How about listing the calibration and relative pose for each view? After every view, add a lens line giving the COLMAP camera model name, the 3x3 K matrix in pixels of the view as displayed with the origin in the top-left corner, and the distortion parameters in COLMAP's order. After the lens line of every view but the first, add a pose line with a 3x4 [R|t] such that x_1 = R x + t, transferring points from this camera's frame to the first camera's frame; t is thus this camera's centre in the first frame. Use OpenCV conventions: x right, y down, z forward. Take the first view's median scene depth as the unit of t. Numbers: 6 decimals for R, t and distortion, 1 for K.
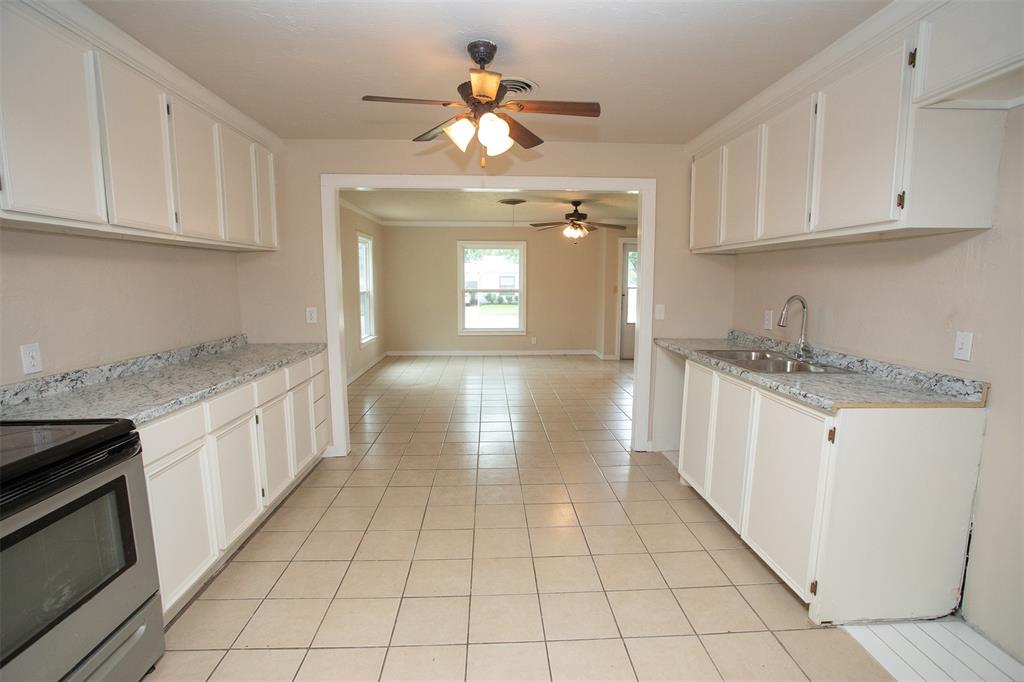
lens RADIAL K [[496.1, 0, 514.5], [0, 496.1, 346.0], [0, 0, 1]] dist [-0.076212, 0.033753]
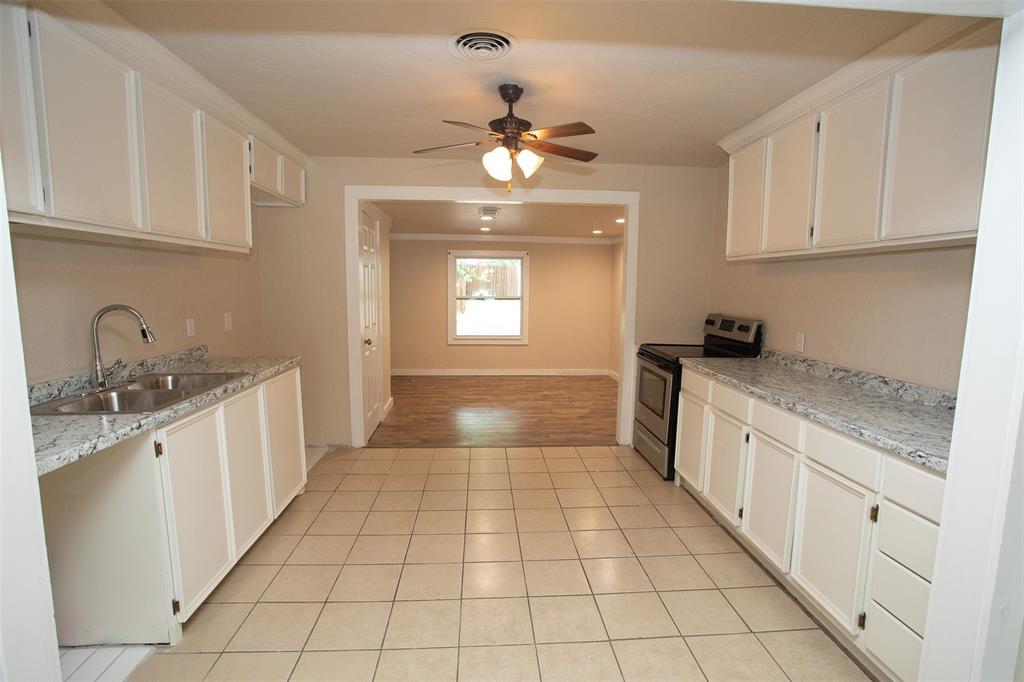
lens RADIAL K [[496.1, 0, 514.5], [0, 496.1, 346.0], [0, 0, 1]] dist [-0.076212, 0.033753]
pose [[-0.999756, -0.009659, -0.019870, -0.045228], [-0.014405, 0.966897, 0.254760, -0.241413], [0.016752, 0.254984, -0.966800, 1.735461]]
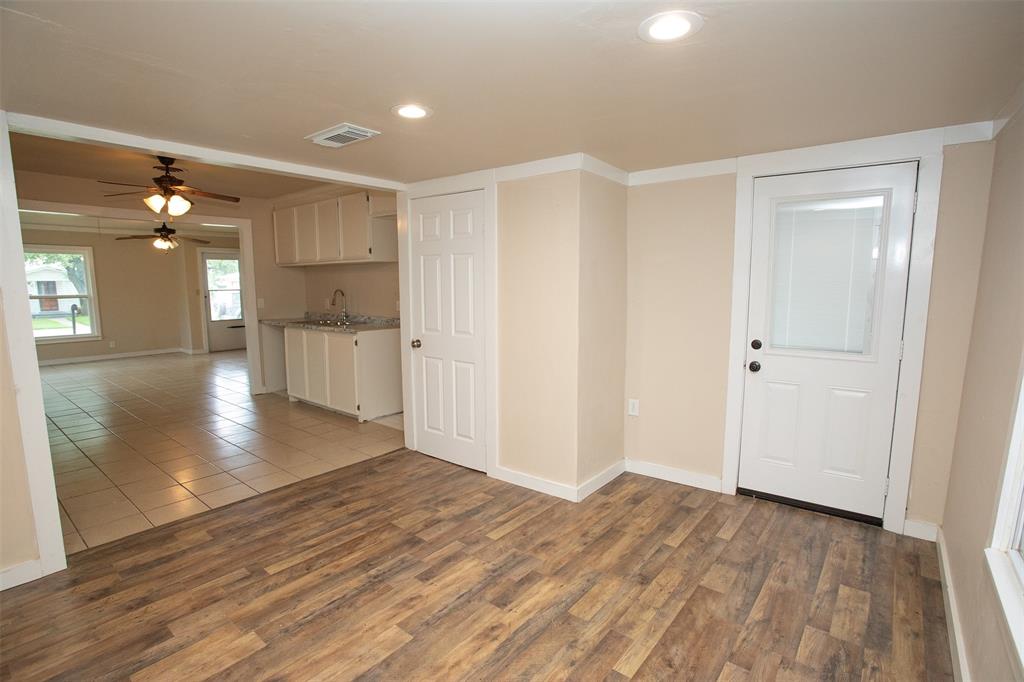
lens RADIAL K [[496.1, 0, 514.5], [0, 496.1, 346.0], [0, 0, 1]] dist [-0.076212, 0.033753]
pose [[0.661568, -0.099664, 0.743232, -0.467433], [0.102775, 0.993827, 0.041785, 0.117655], [-0.742808, 0.048742, 0.667727, -0.877925]]
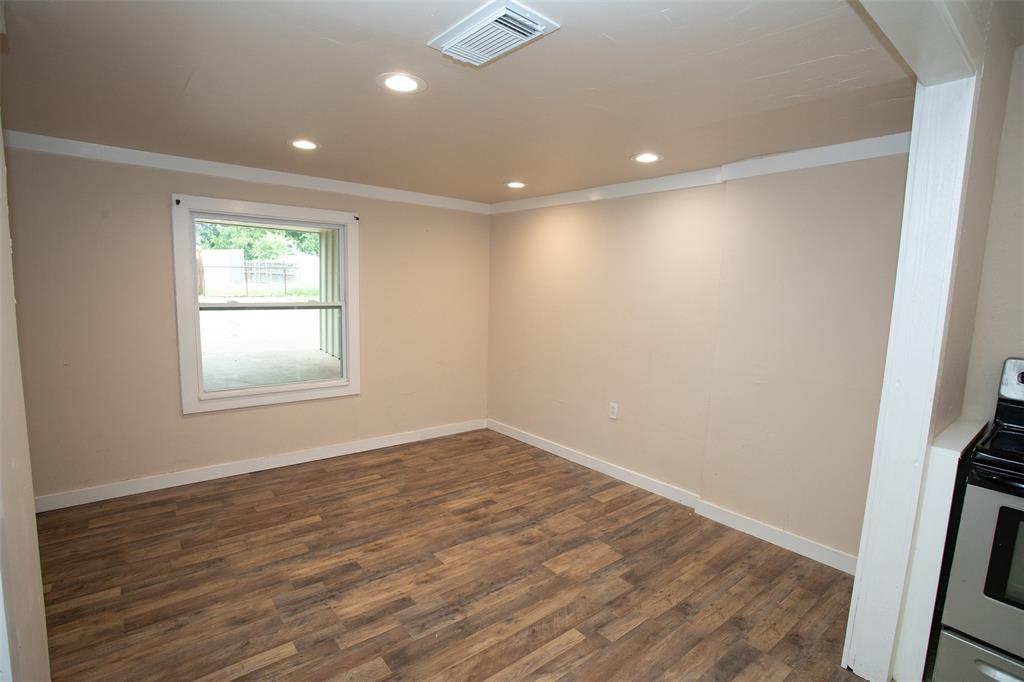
lens RADIAL K [[496.1, 0, 514.5], [0, 496.1, 346.0], [0, 0, 1]] dist [-0.076212, 0.033753]
pose [[-0.801568, 0.047708, -0.595997, 0.309290], [-0.113300, 0.966631, 0.229755, -0.060901], [0.587070, 0.251691, -0.769416, 0.398909]]
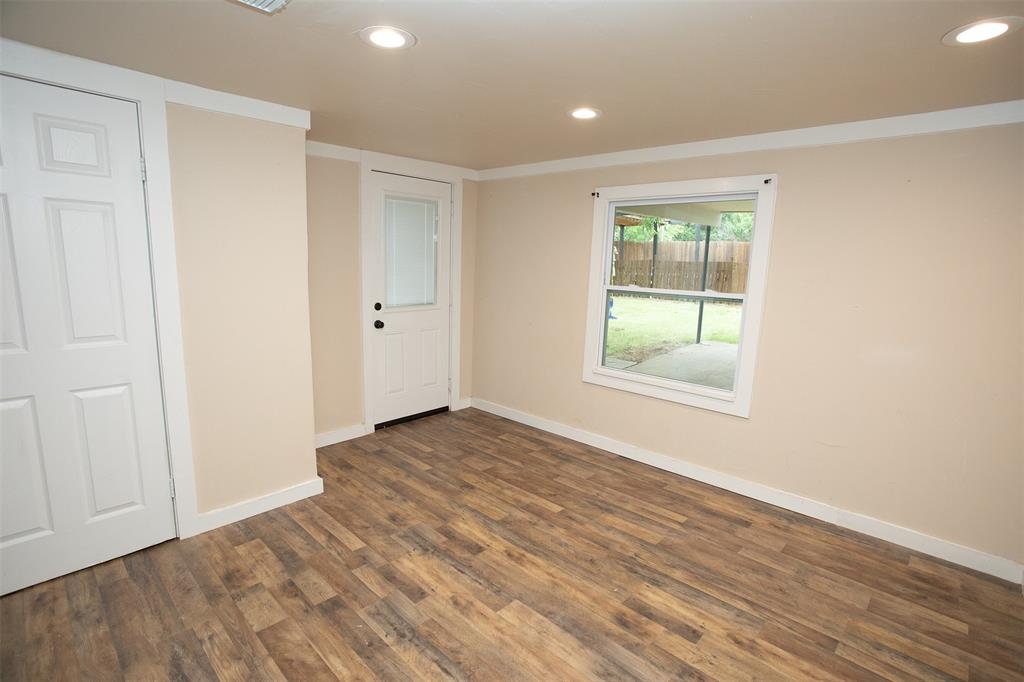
lens RADIAL K [[496.1, 0, 514.5], [0, 496.1, 346.0], [0, 0, 1]] dist [-0.076212, 0.033753]
pose [[-0.688945, -0.142765, 0.710615, -0.553696], [0.069970, 0.962731, 0.261253, -0.010917], [-0.721429, 0.229711, -0.653279, 0.093384]]
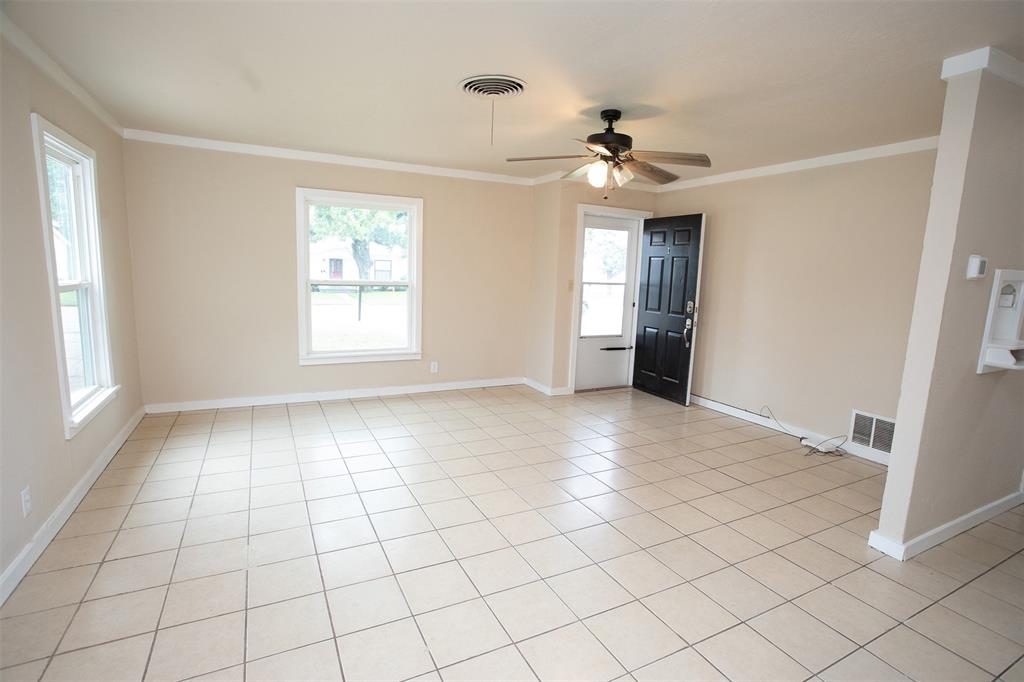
lens RADIAL K [[496.1, 0, 514.5], [0, 496.1, 346.0], [0, 0, 1]] dist [-0.076212, 0.033753]
pose [[0.910529, -0.032338, 0.412178, -0.380825], [0.019777, 0.999202, 0.034706, -0.180380], [-0.412971, -0.023449, 0.910442, 1.349238]]
